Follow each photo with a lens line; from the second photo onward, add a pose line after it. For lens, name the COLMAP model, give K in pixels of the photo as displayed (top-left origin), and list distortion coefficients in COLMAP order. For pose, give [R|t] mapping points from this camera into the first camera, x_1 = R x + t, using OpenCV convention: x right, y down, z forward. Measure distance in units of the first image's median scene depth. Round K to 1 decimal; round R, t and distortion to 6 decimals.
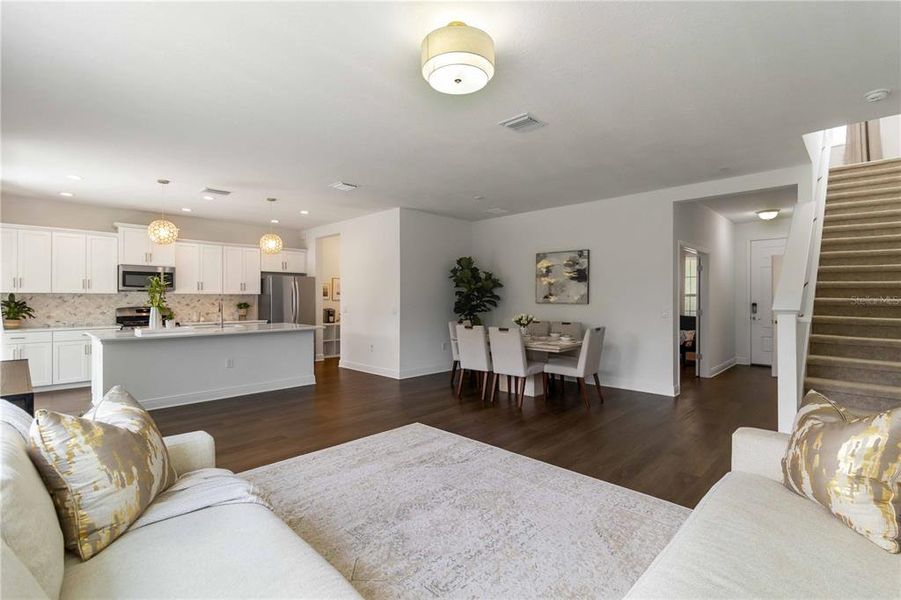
lens RADIAL K [[429.4, 0, 456.3], [0, 429.4, 303.0], [0, 0, 1]] dist [0.018310, 0.000459]
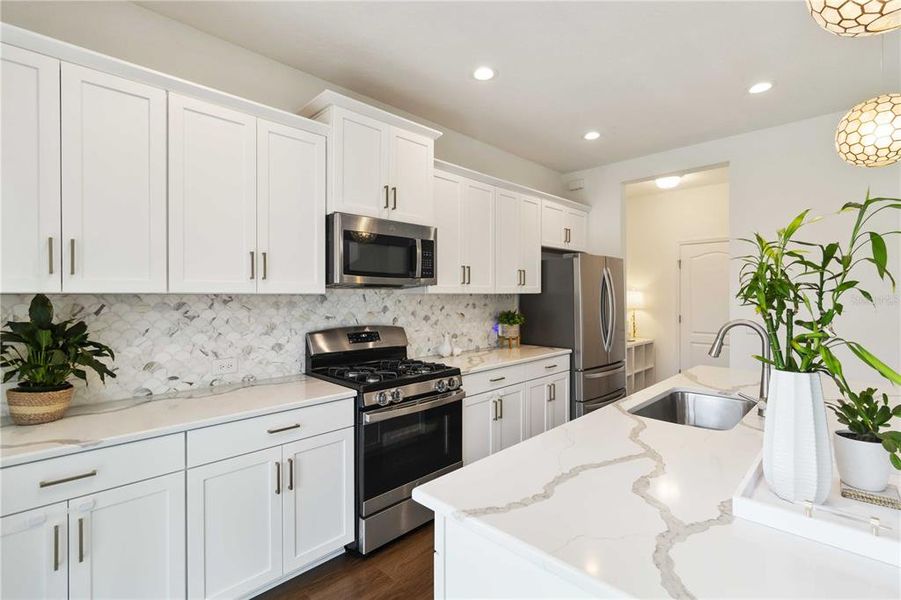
lens RADIAL K [[419.0, 0, 456.1], [0, 419.0, 299.3], [0, 0, 1]] dist [0.013627, -0.000895]
pose [[0.999860, 0.001286, 0.016657, -0.680708], [-0.001306, 0.999998, 0.001195, -0.017964], [-0.016655, -0.001217, 0.999861, 0.653569]]
